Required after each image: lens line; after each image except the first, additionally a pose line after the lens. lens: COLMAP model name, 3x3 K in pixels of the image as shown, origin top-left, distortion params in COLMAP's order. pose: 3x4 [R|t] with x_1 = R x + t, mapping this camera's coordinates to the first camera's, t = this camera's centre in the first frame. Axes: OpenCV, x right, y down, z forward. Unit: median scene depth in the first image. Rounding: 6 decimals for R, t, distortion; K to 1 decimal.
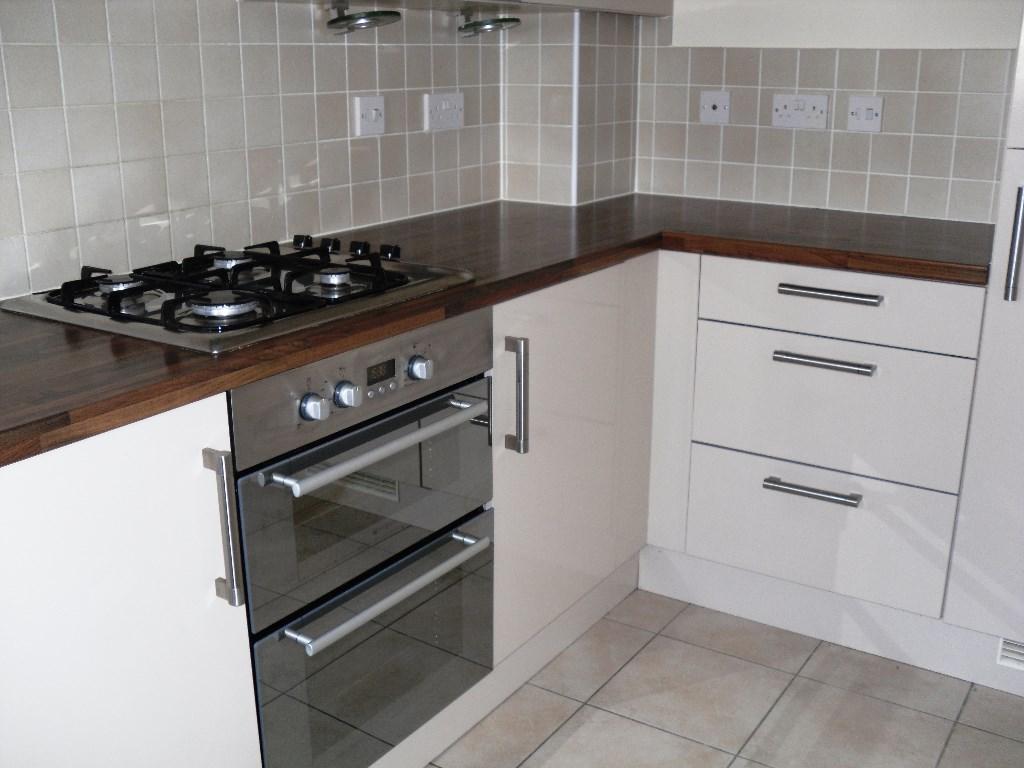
lens RADIAL K [[1077.9, 0, 507.9], [0, 1077.9, 389.4], [0, 0, 1]] dist [-0.210541, 0.285565]
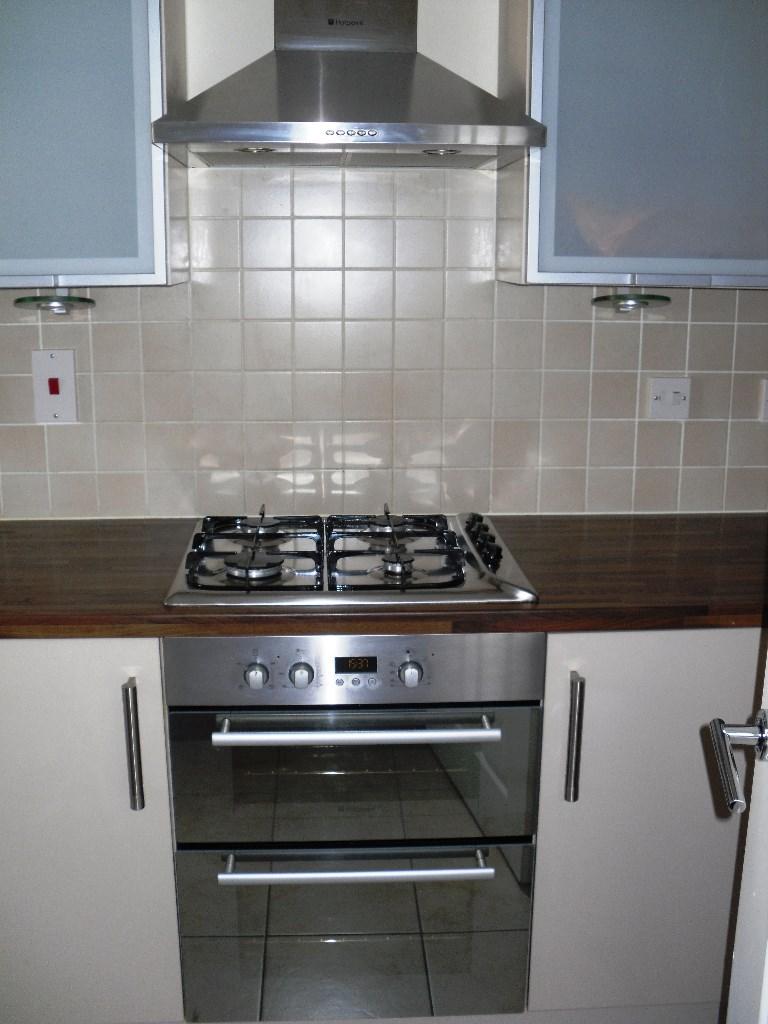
lens RADIAL K [[1077.9, 0, 384.0], [0, 1077.9, 512.0], [0, 0, 1]] dist [-0.210541, 0.285565]
pose [[0.599098, 0.191044, -0.777550, 0.454964], [-0.239233, 0.969467, 0.053870, -0.149498], [0.764100, 0.153742, 0.626510, 0.239338]]
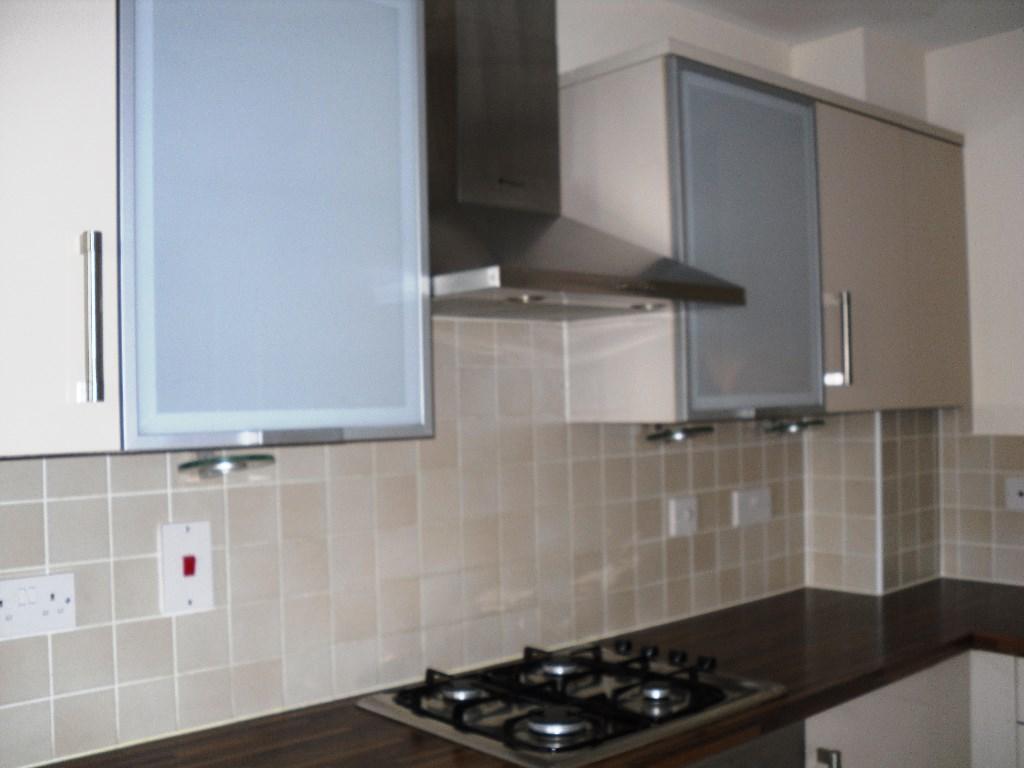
lens RADIAL K [[1077.9, 0, 507.9], [0, 1077.9, 389.4], [0, 0, 1]] dist [-0.210541, 0.285565]
pose [[0.963985, -0.024435, -0.264831, -0.011780], [-0.055419, 0.955457, -0.289882, -0.056359], [0.260117, 0.294119, 0.919692, -0.074742]]
